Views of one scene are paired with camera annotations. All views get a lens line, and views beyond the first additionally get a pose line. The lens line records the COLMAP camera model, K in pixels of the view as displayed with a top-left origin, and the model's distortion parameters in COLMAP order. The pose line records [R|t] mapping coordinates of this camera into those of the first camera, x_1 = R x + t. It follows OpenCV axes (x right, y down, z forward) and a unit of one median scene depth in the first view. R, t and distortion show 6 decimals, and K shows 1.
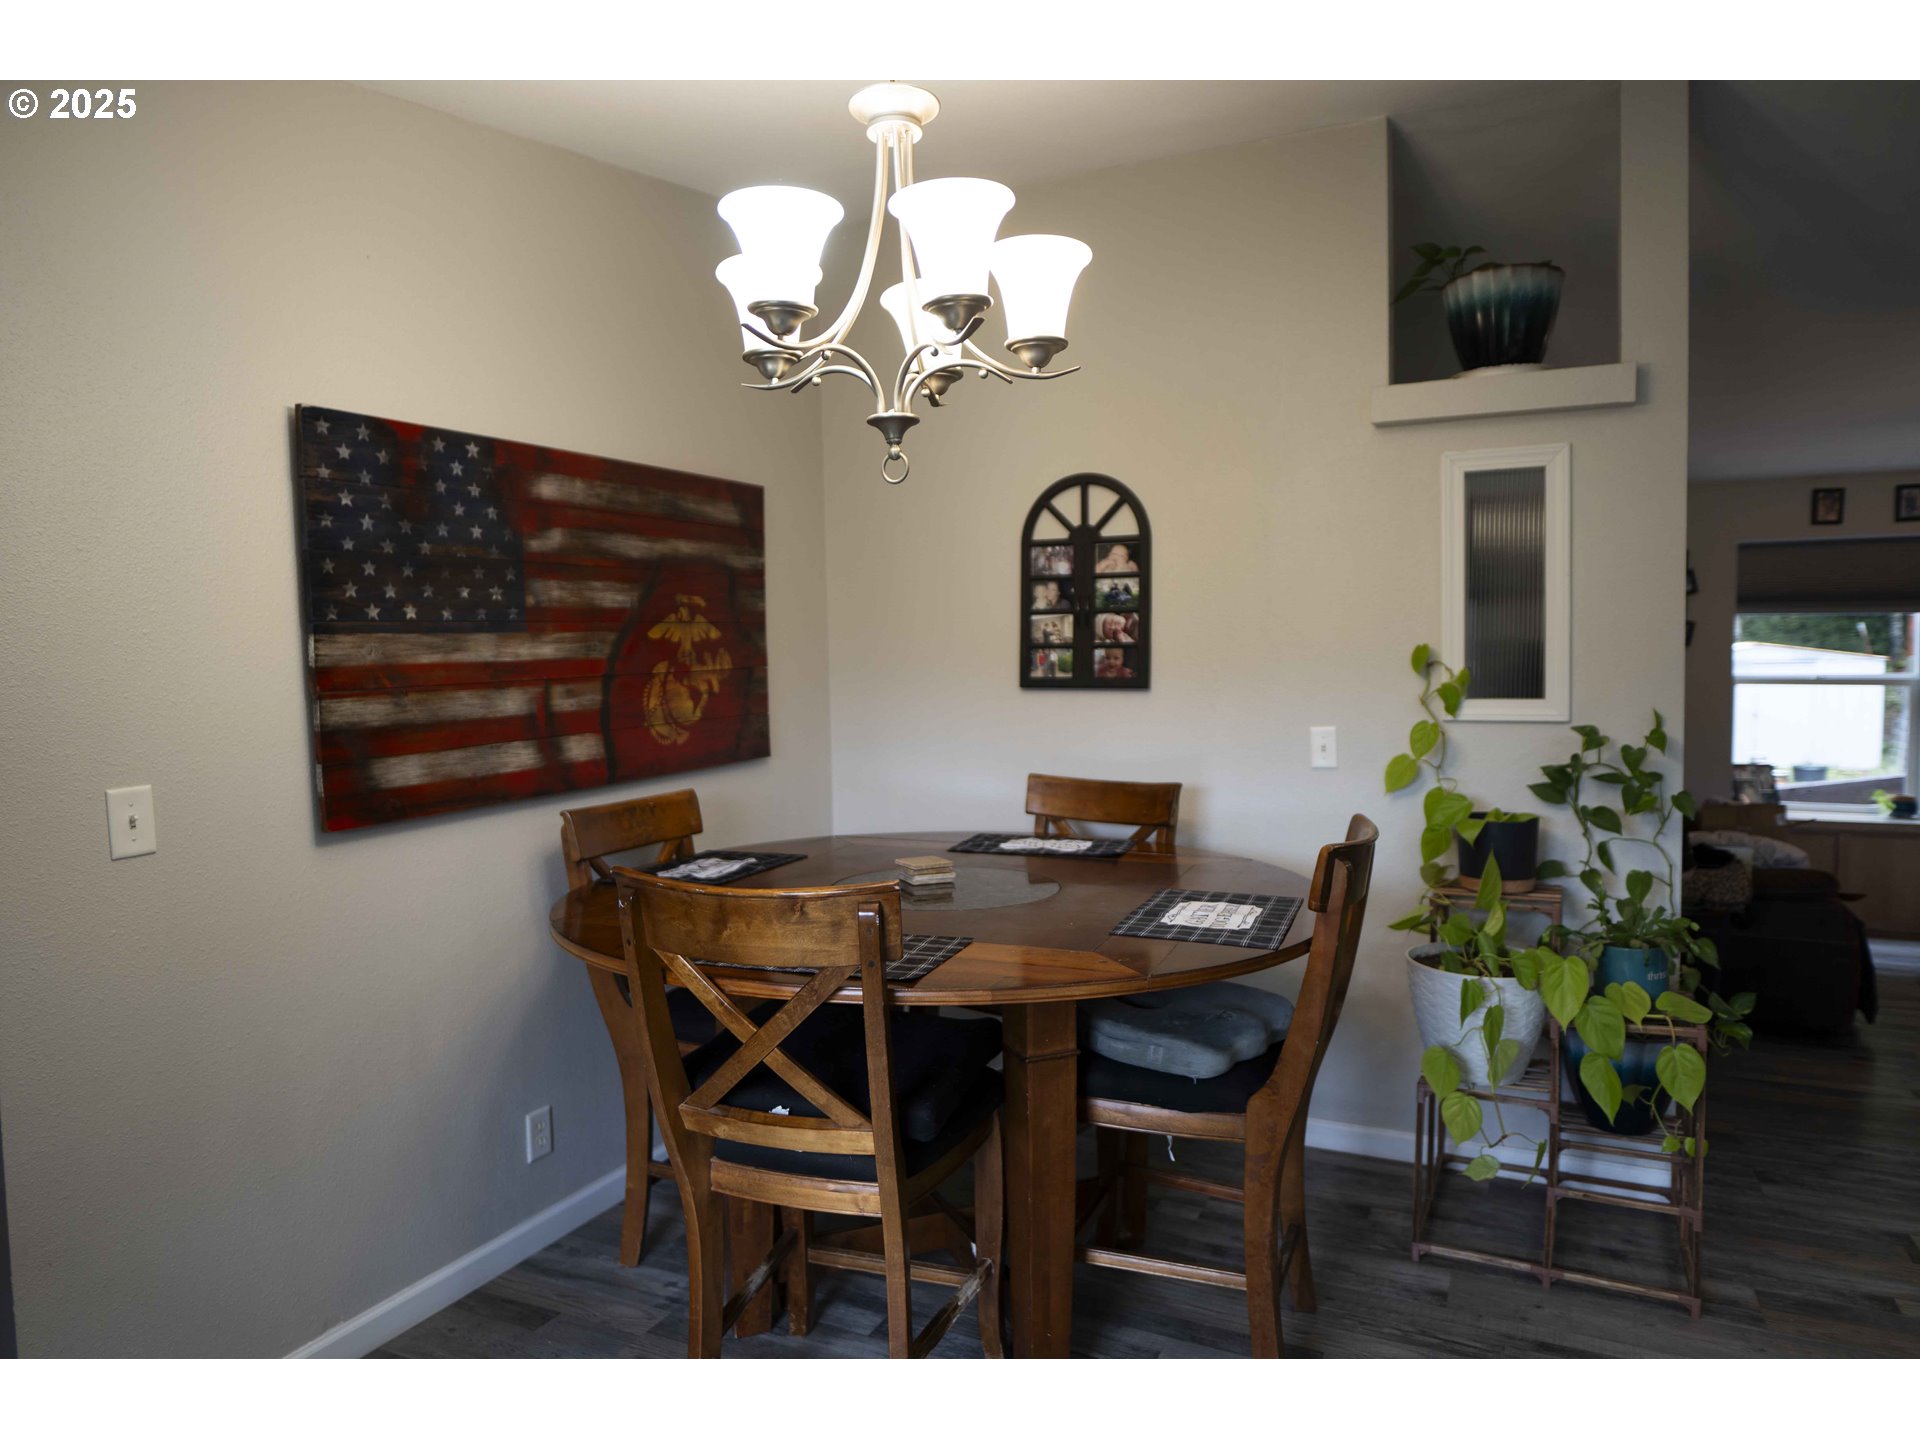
lens RADIAL K [[1208.7, 0, 963.2], [0, 1208.7, 712.7], [0, 0, 1]] dist [-0.013268, 0.002610]
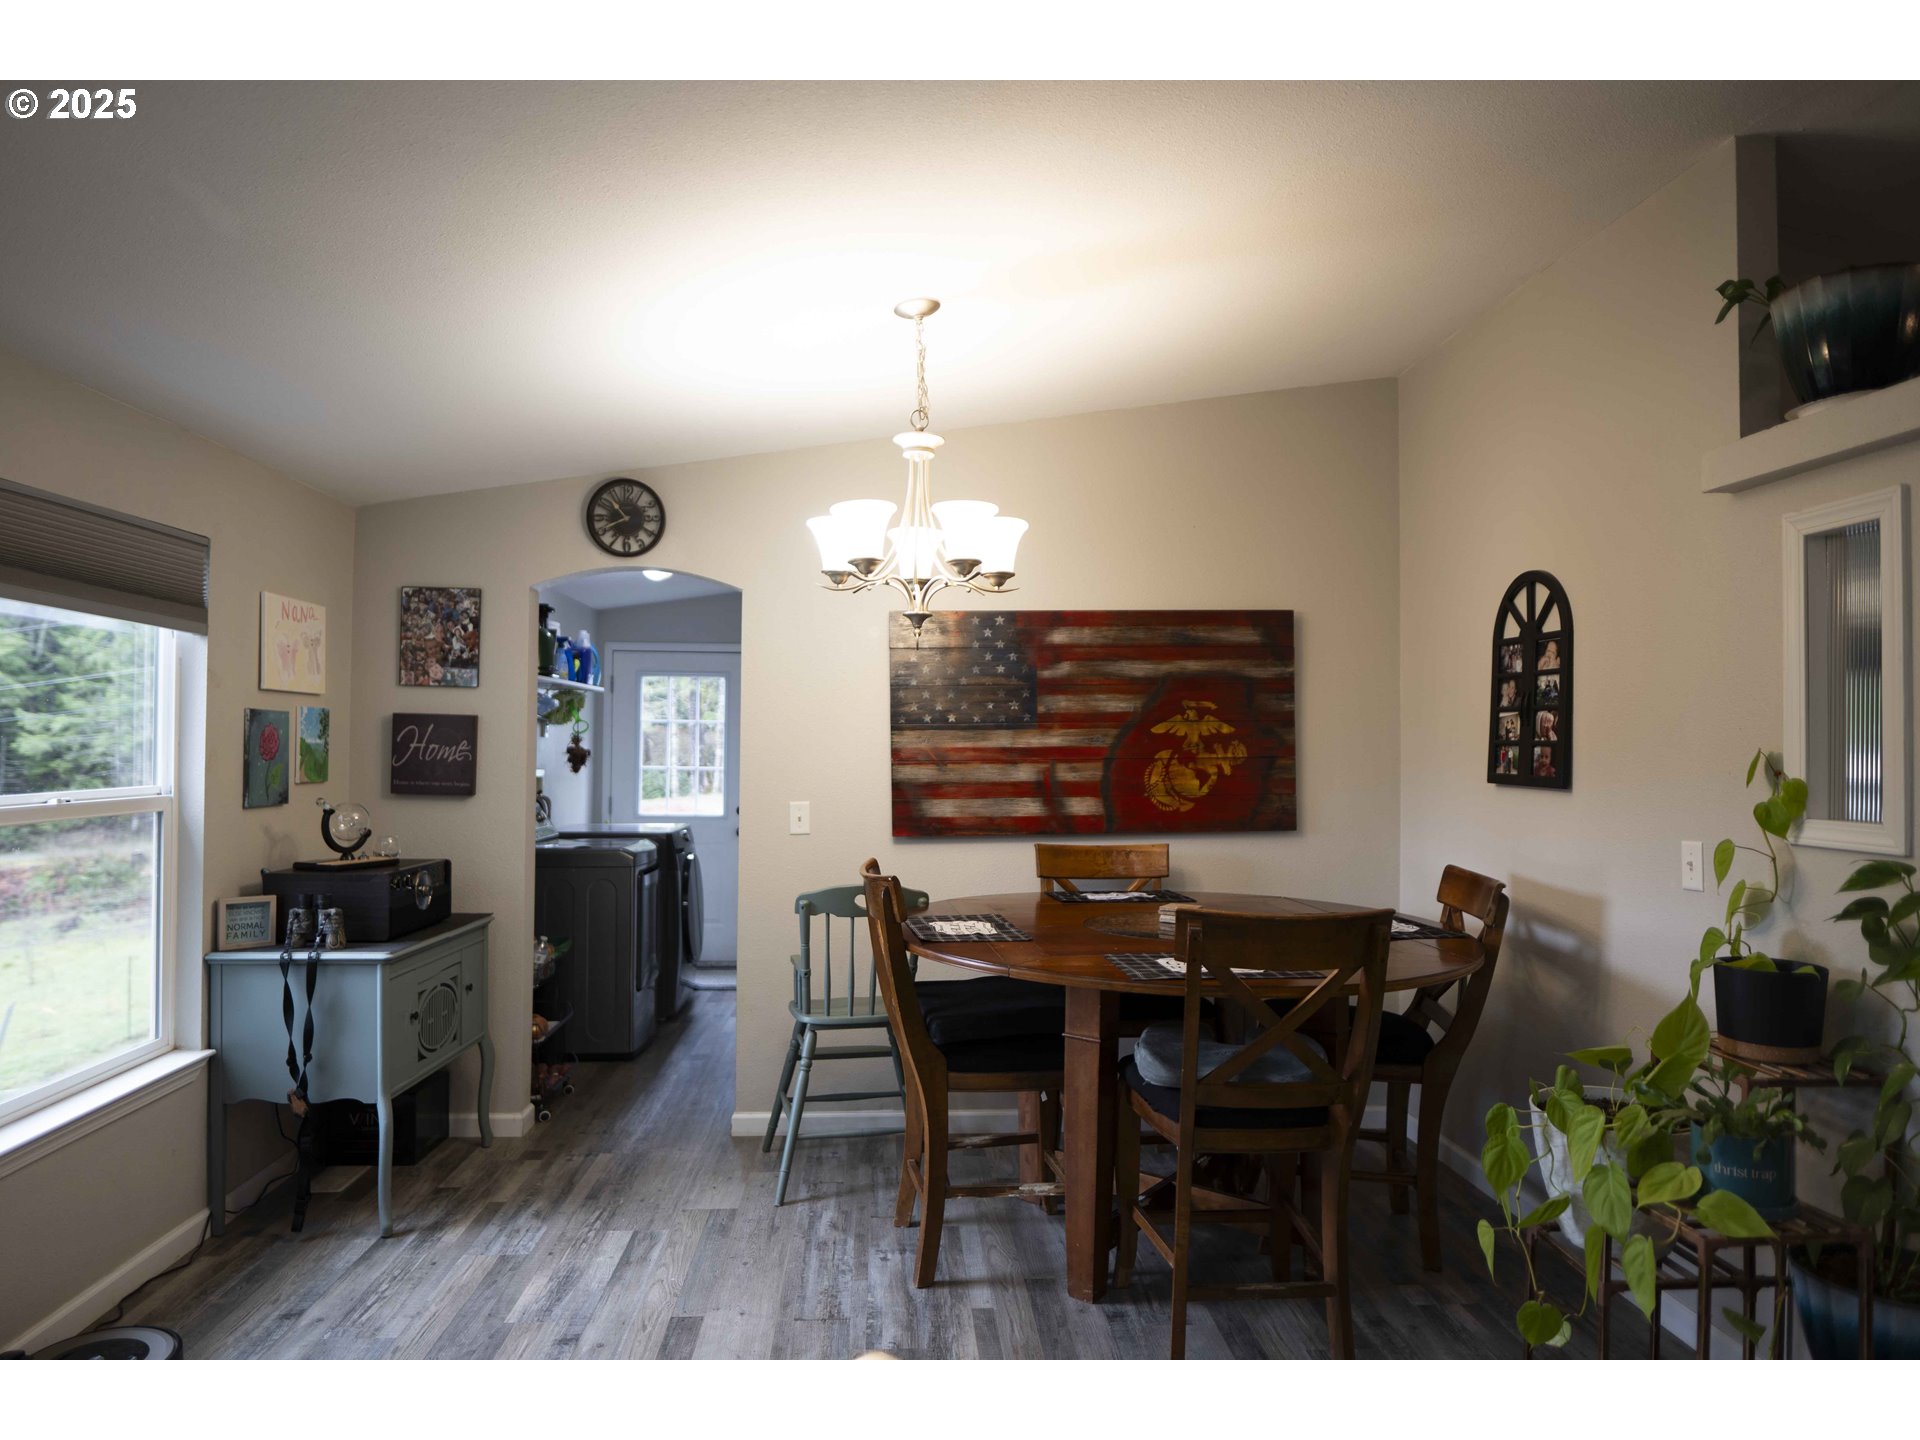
lens RADIAL K [[1208.7, 0, 956.0], [0, 1208.7, 726.0], [0, 0, 1]] dist [-0.013268, 0.002610]
pose [[0.481304, 0.003339, -0.876547, 0.847102], [-0.054287, 0.998187, -0.026006, -0.020704], [0.874871, 0.060102, 0.480613, 0.126146]]
